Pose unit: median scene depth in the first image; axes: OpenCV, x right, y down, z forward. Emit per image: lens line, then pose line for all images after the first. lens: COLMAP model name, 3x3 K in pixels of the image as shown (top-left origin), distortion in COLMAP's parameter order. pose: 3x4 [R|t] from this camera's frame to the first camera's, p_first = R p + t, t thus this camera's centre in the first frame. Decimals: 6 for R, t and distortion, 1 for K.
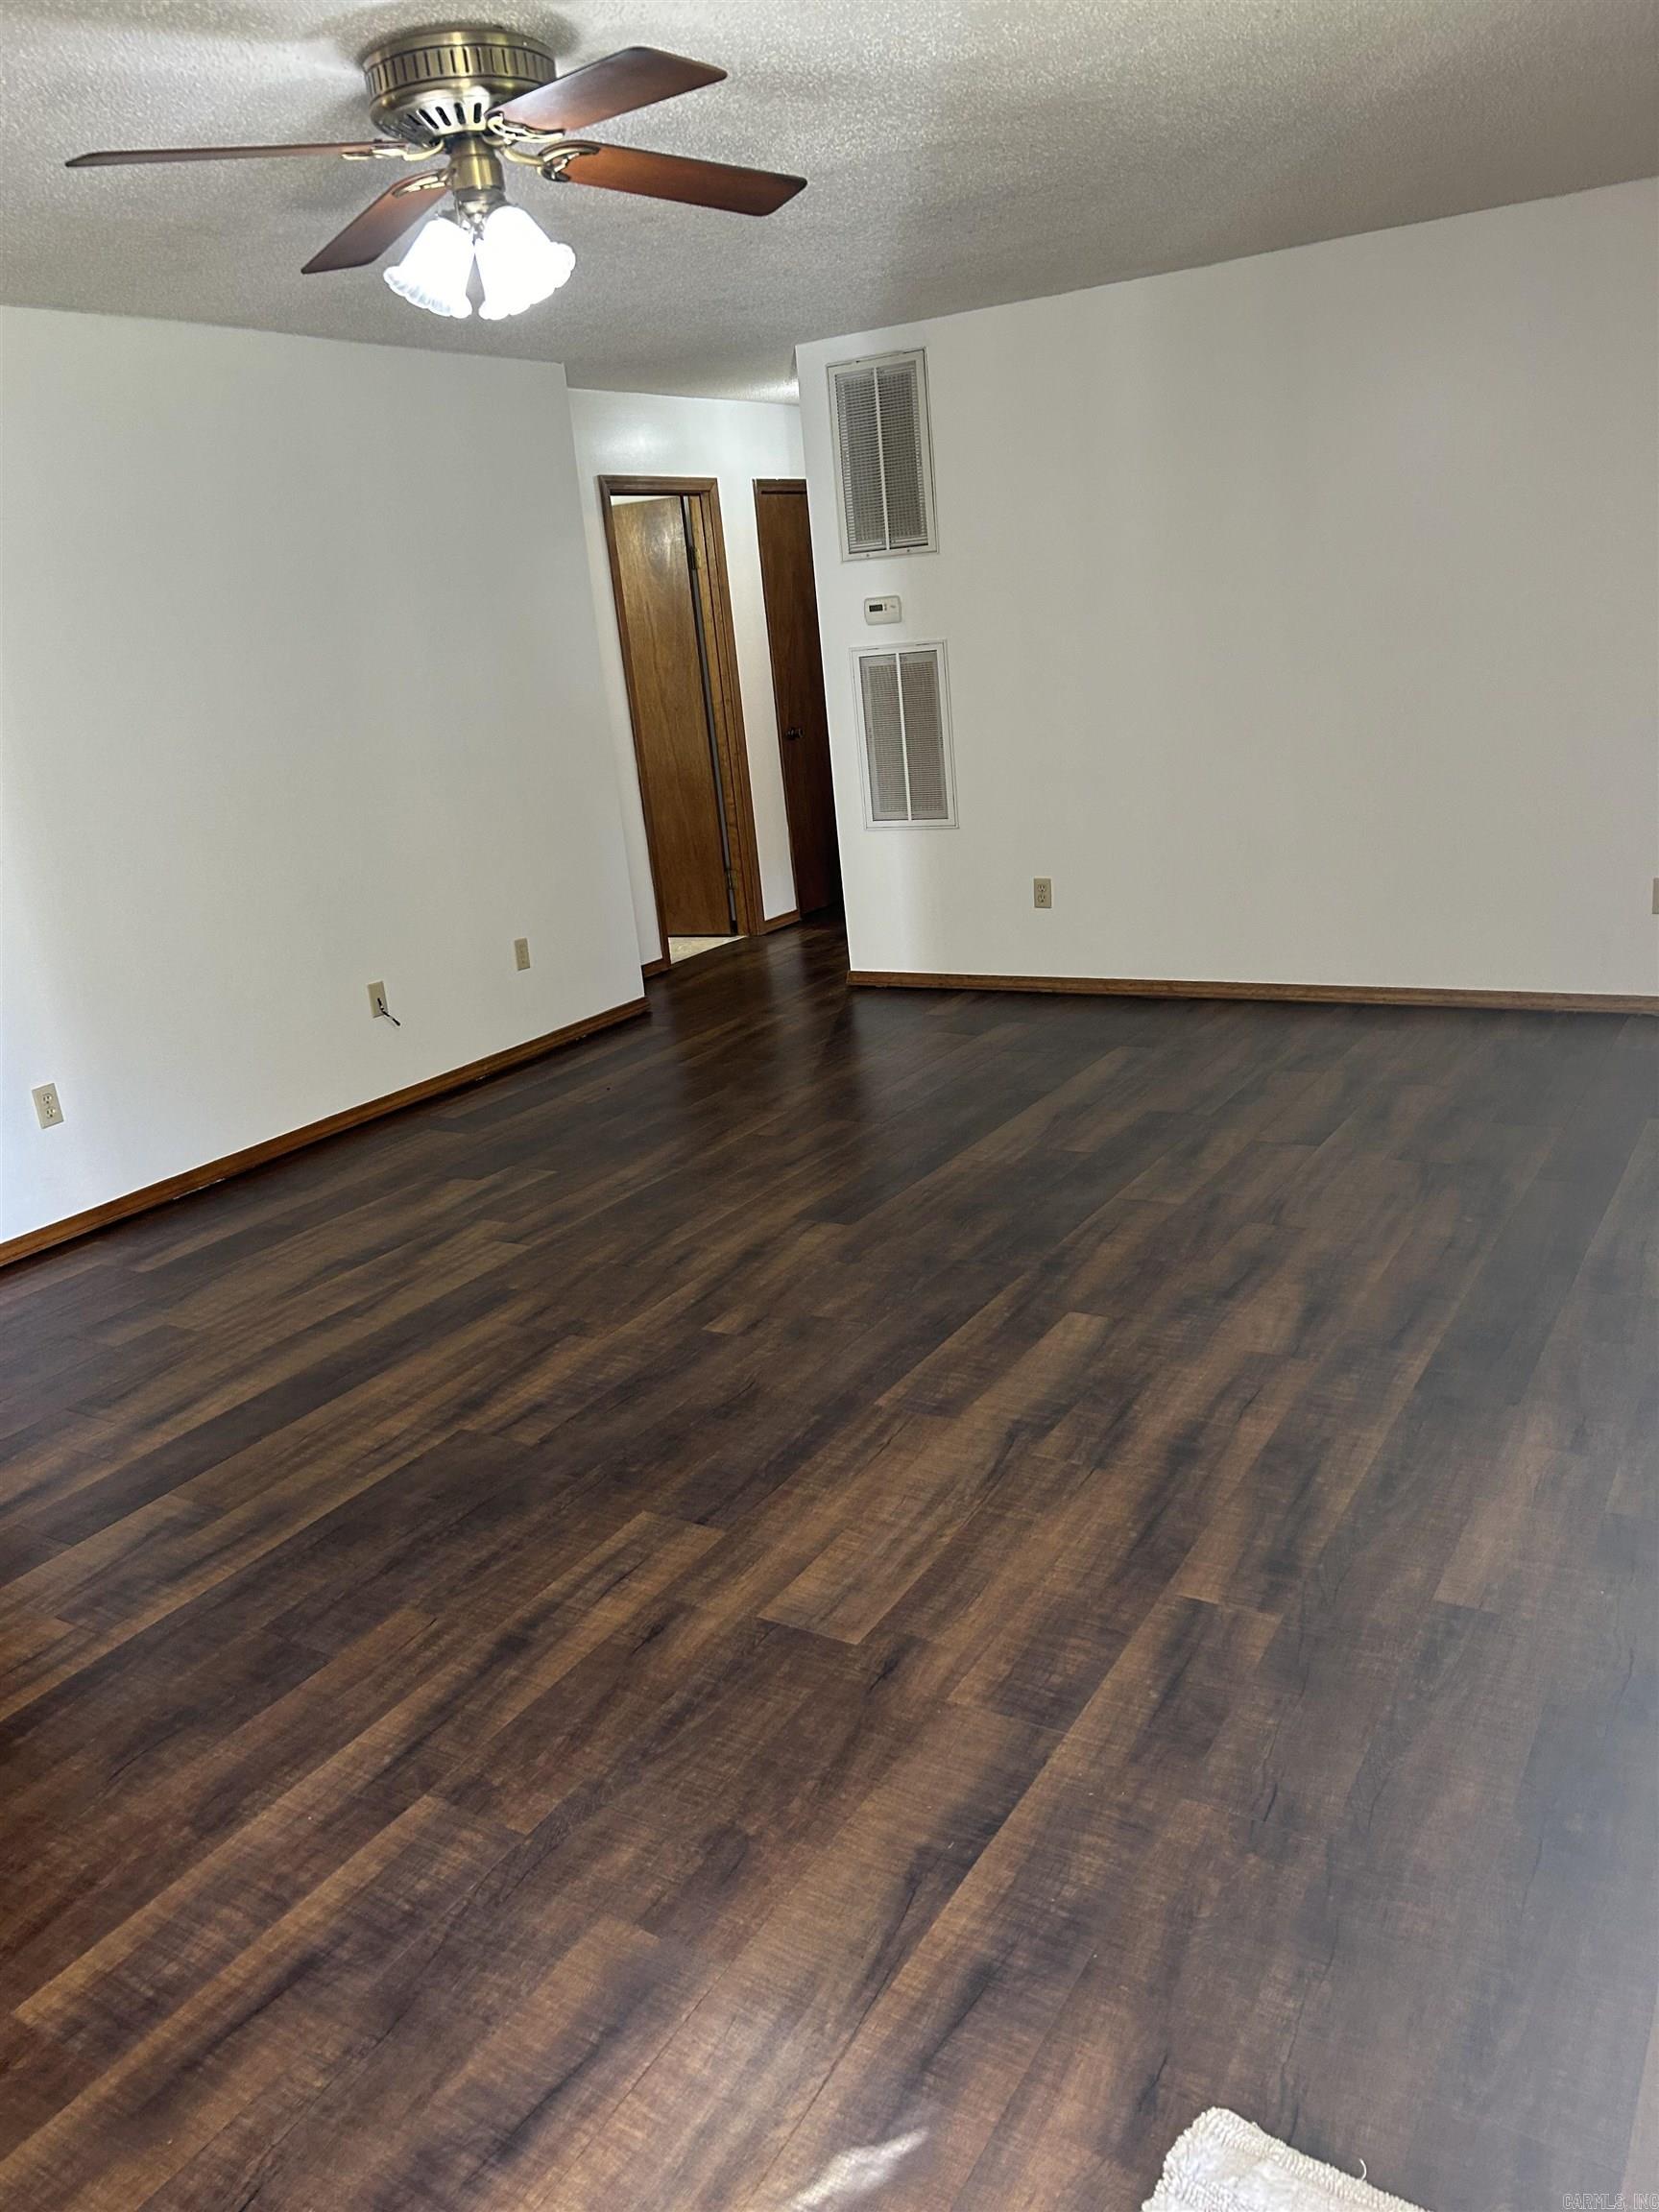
lens RADIAL K [[1657.7, 0, 827.6], [0, 1657.7, 1112.8], [0, 0, 1]] dist [0.051036, -0.048228]
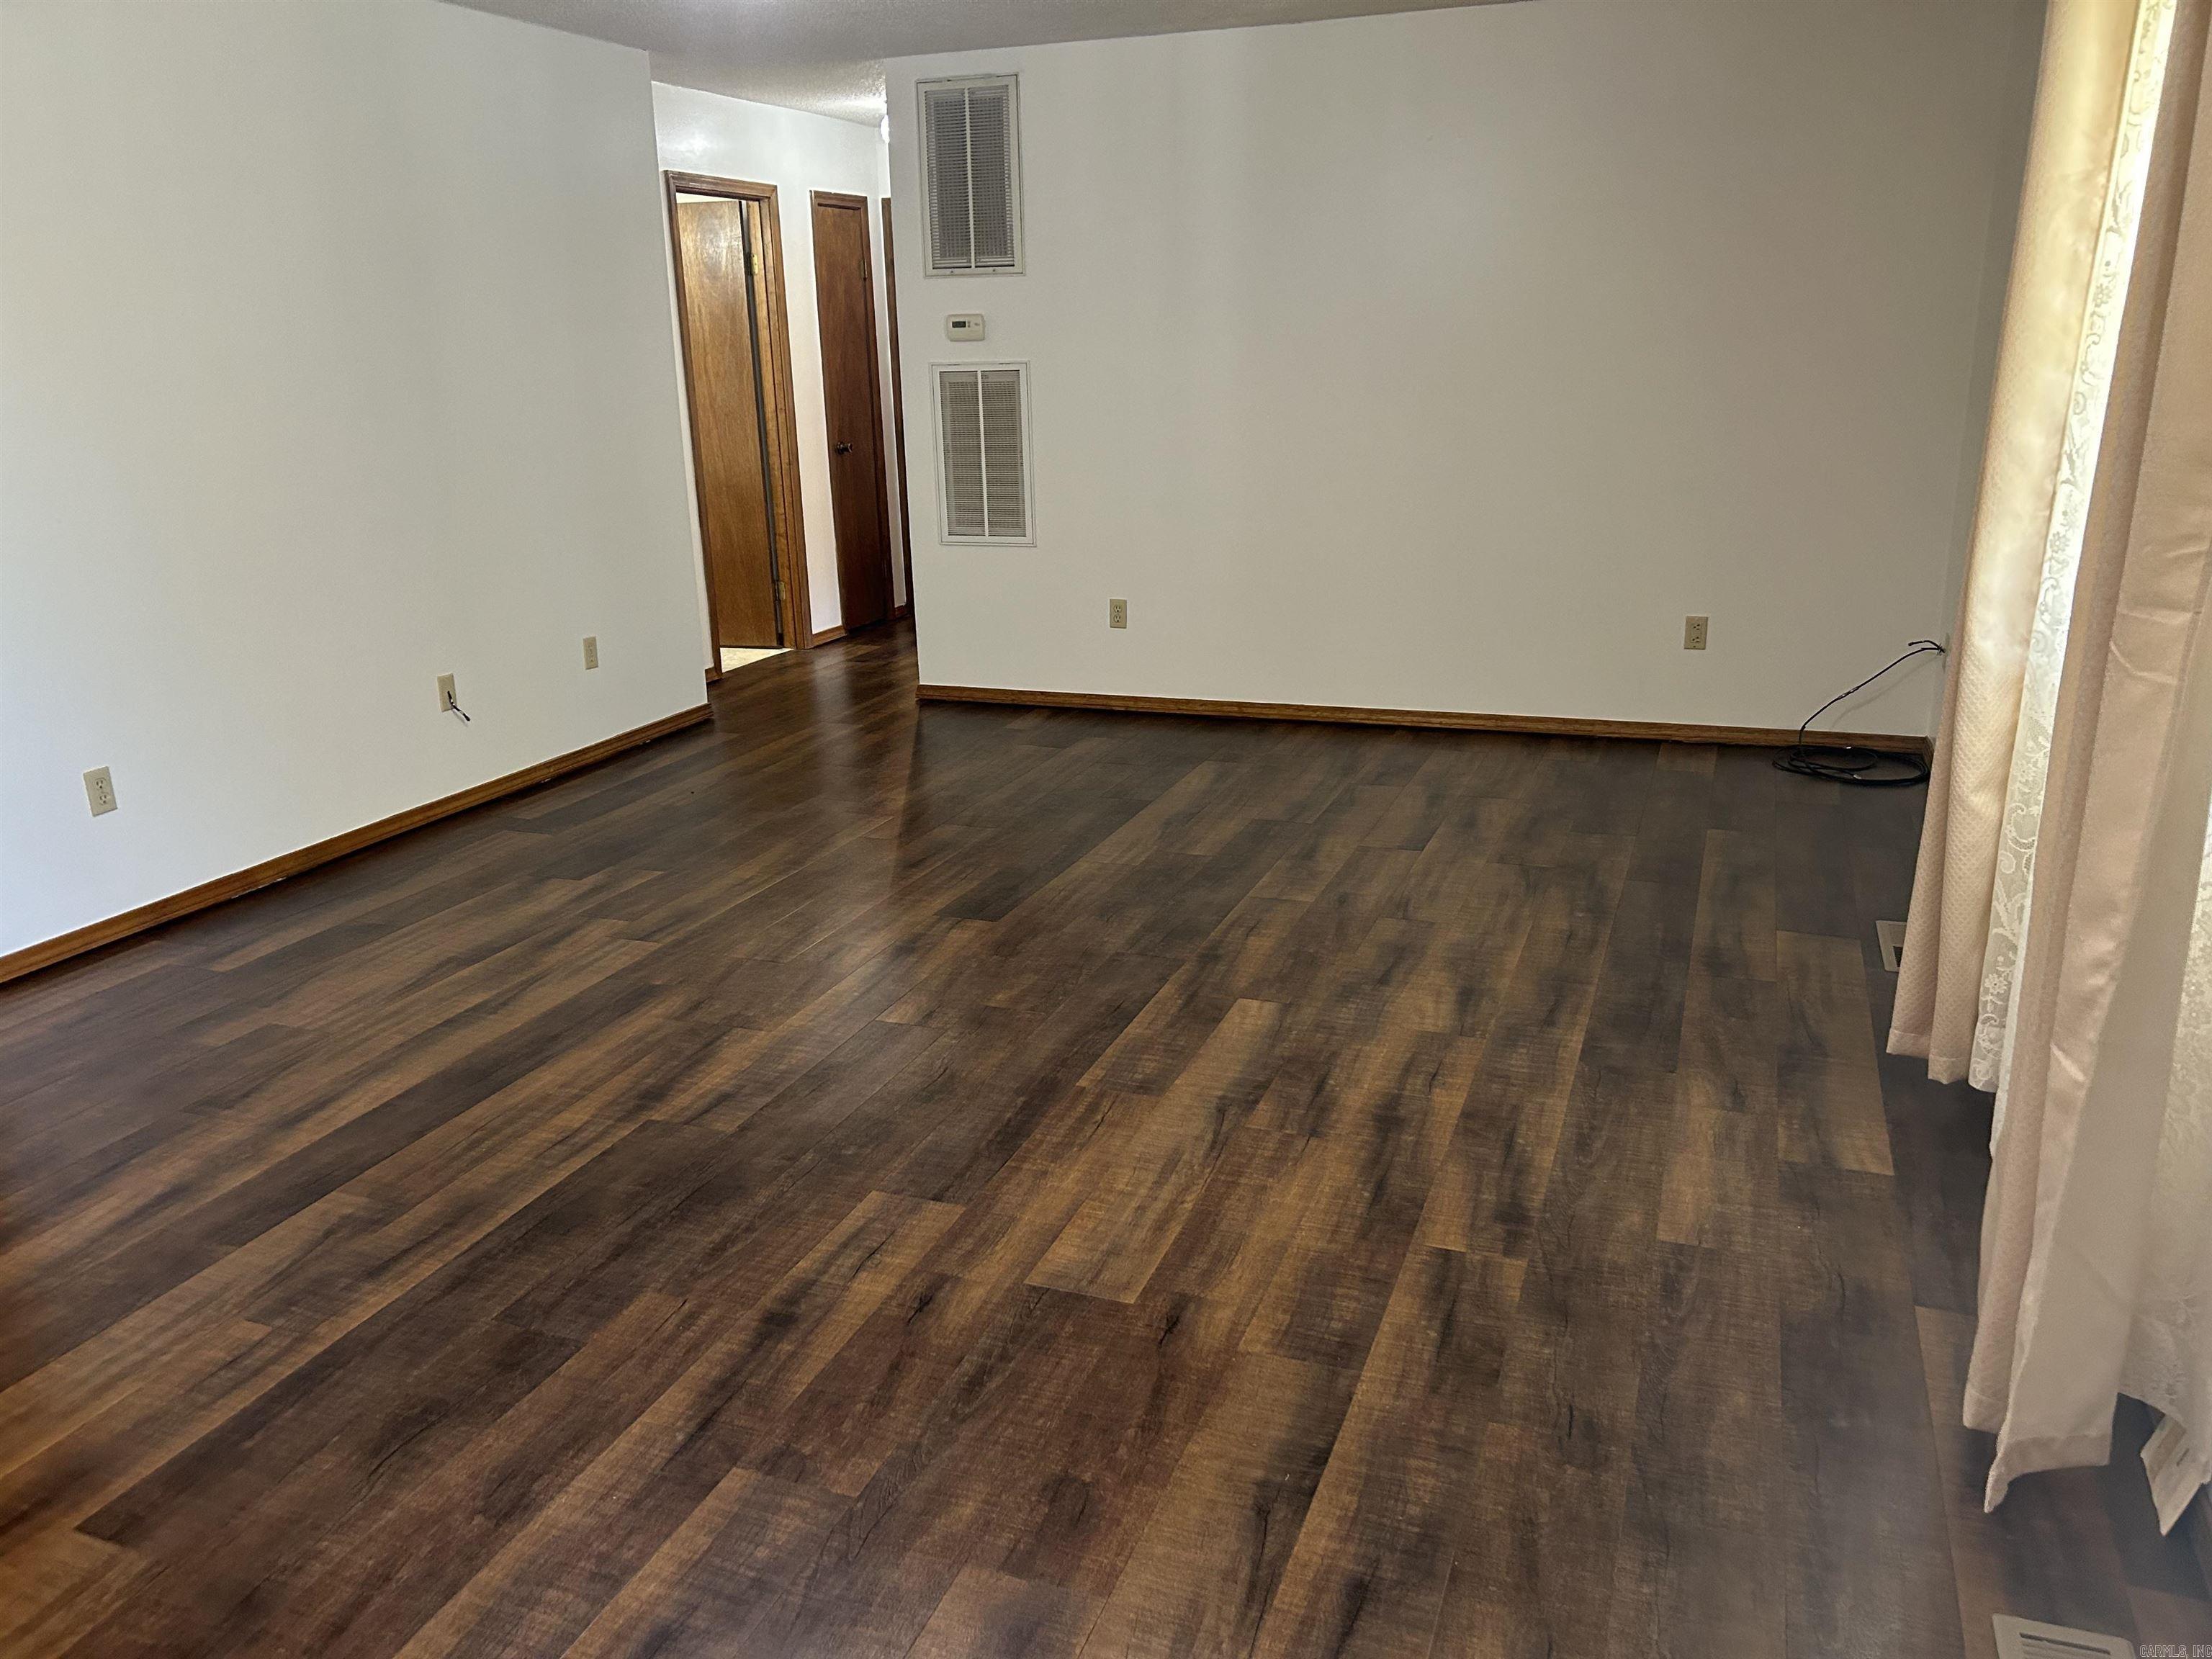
lens RADIAL K [[1657.7, 0, 1087.5], [0, 1657.7, 820.1], [0, 0, 1]] dist [0.051036, -0.048228]
pose [[0.981130, 0.016205, 0.192667, -0.160875], [-0.012239, 0.999688, -0.021757, 0.034895], [-0.192959, 0.018988, 0.981023, 0.000245]]
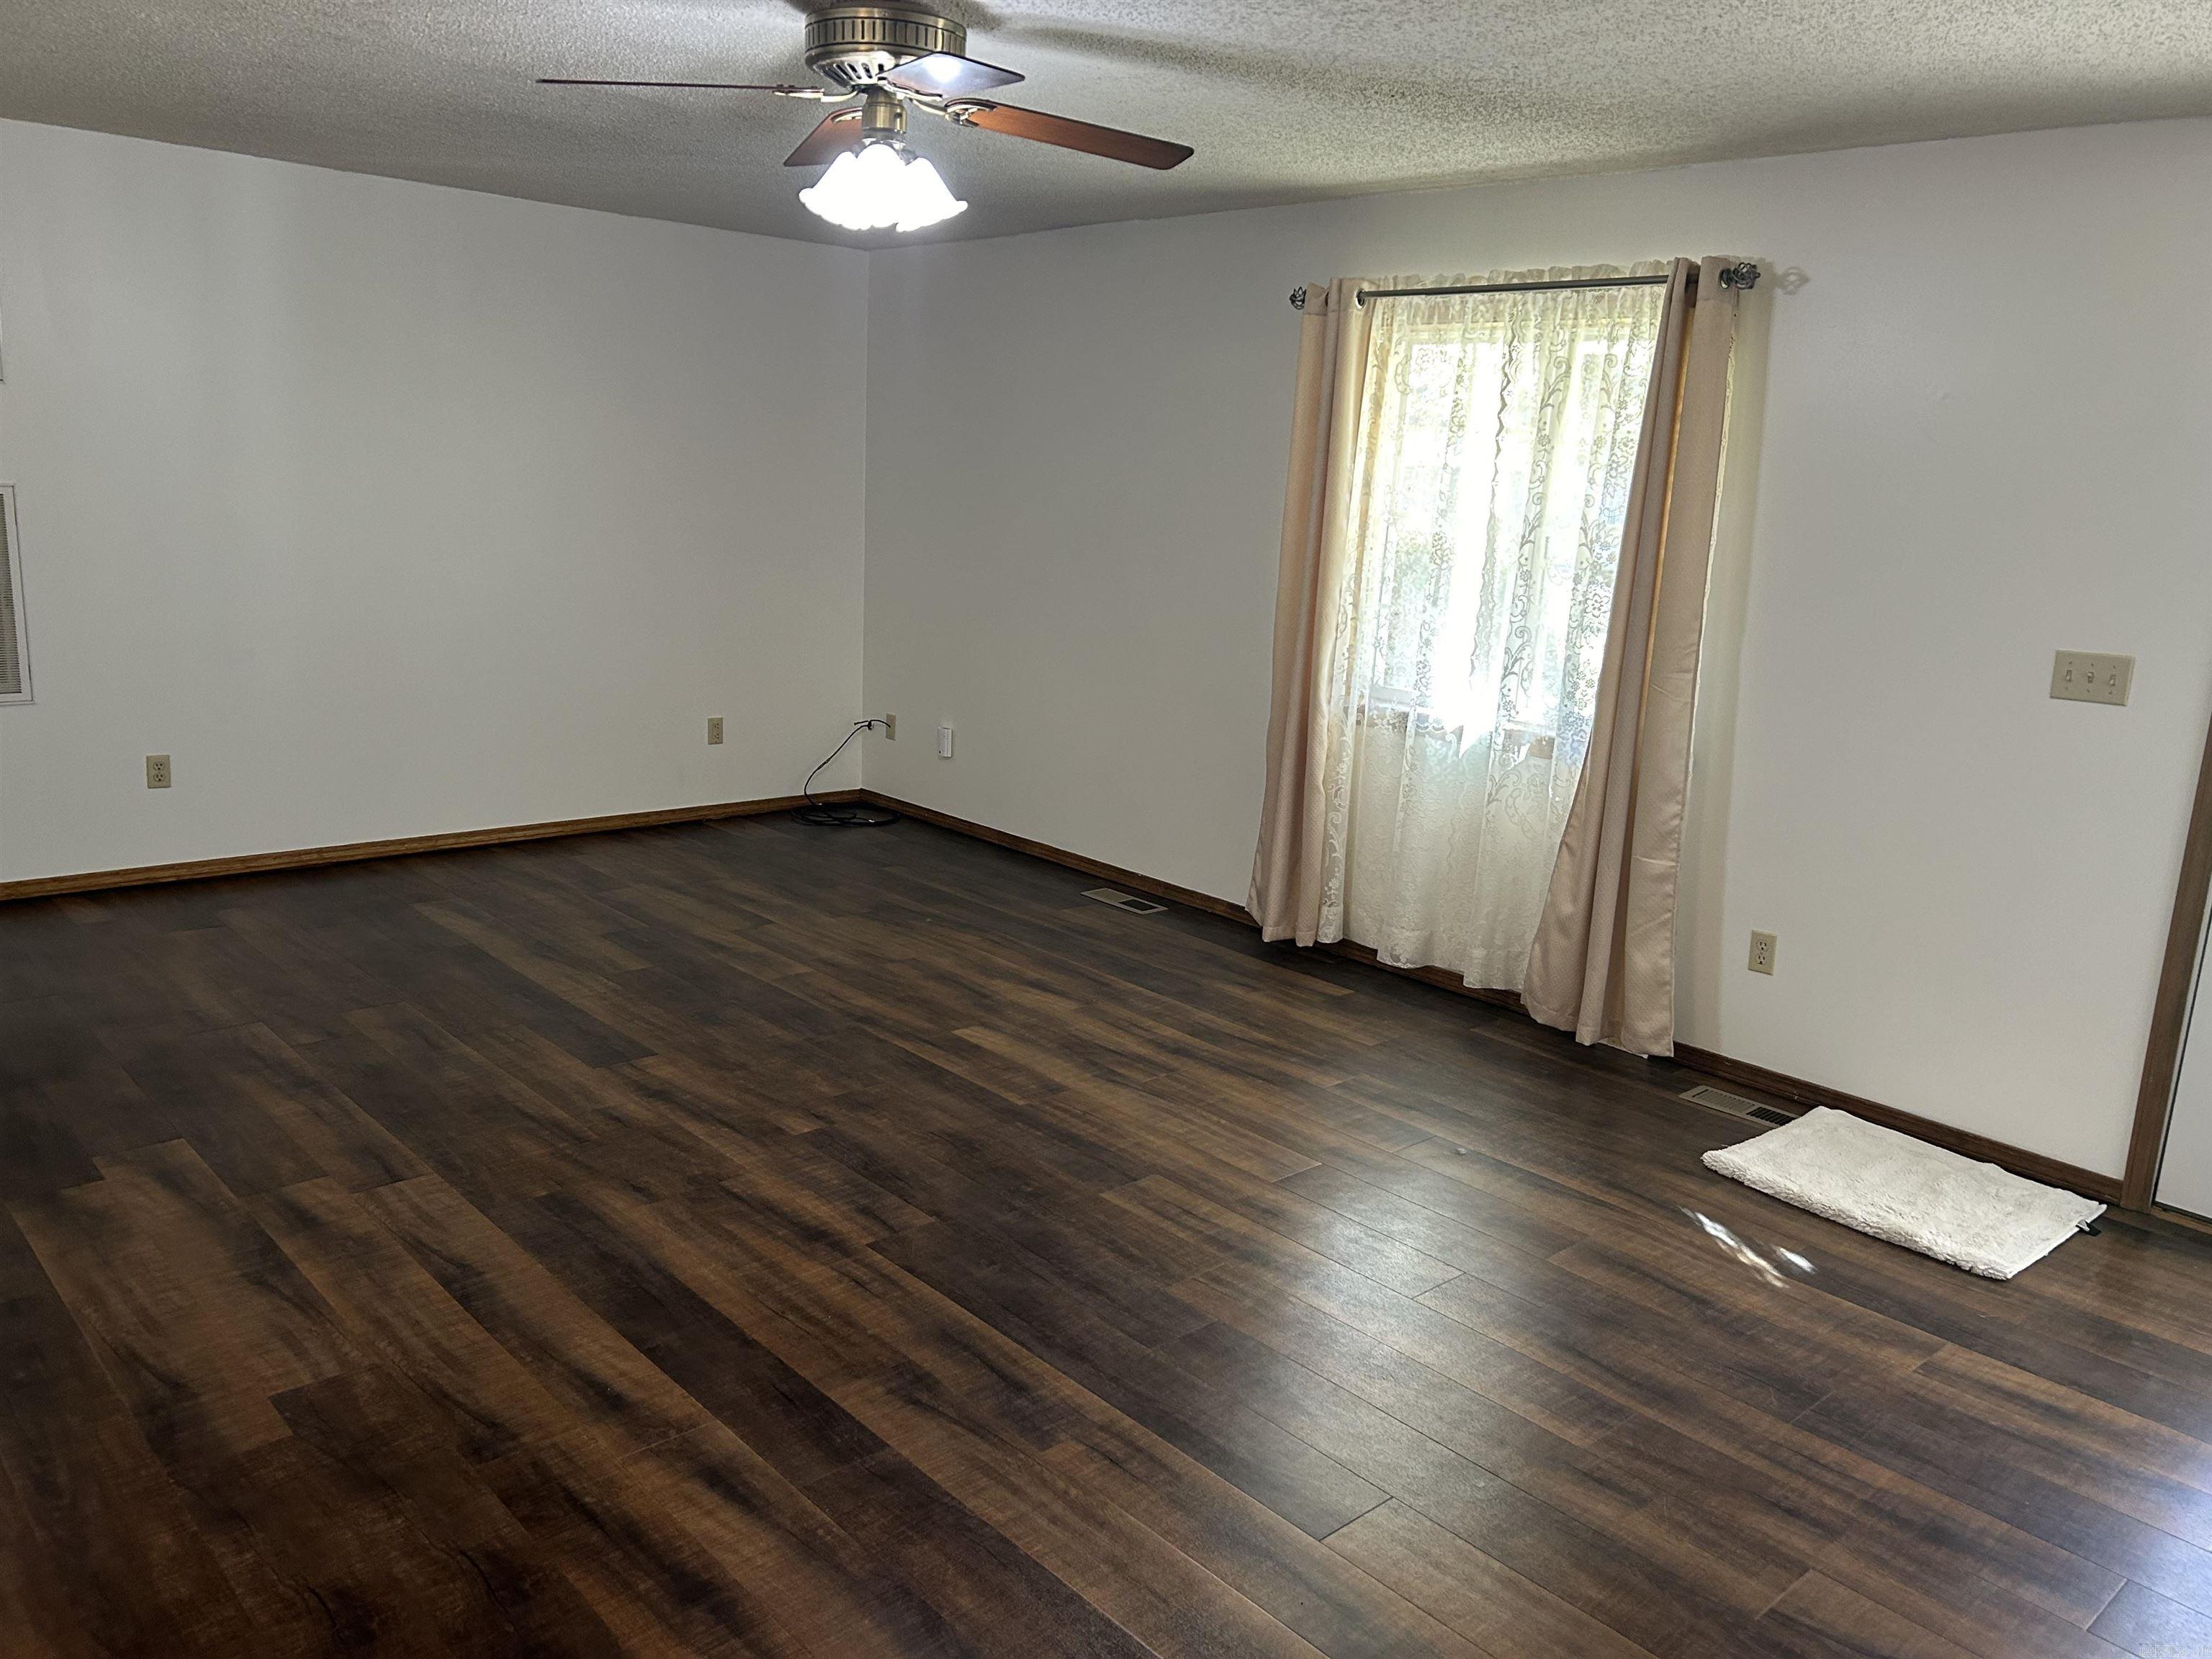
lens RADIAL K [[1657.7, 0, 1091.6], [0, 1657.7, 836.5], [0, 0, 1]] dist [0.051036, -0.048228]
pose [[0.267272, -0.105990, 0.957774, -1.153067], [0.203039, 0.977813, 0.051548, -0.082522], [-0.941988, 0.180688, 0.282862, 0.535645]]
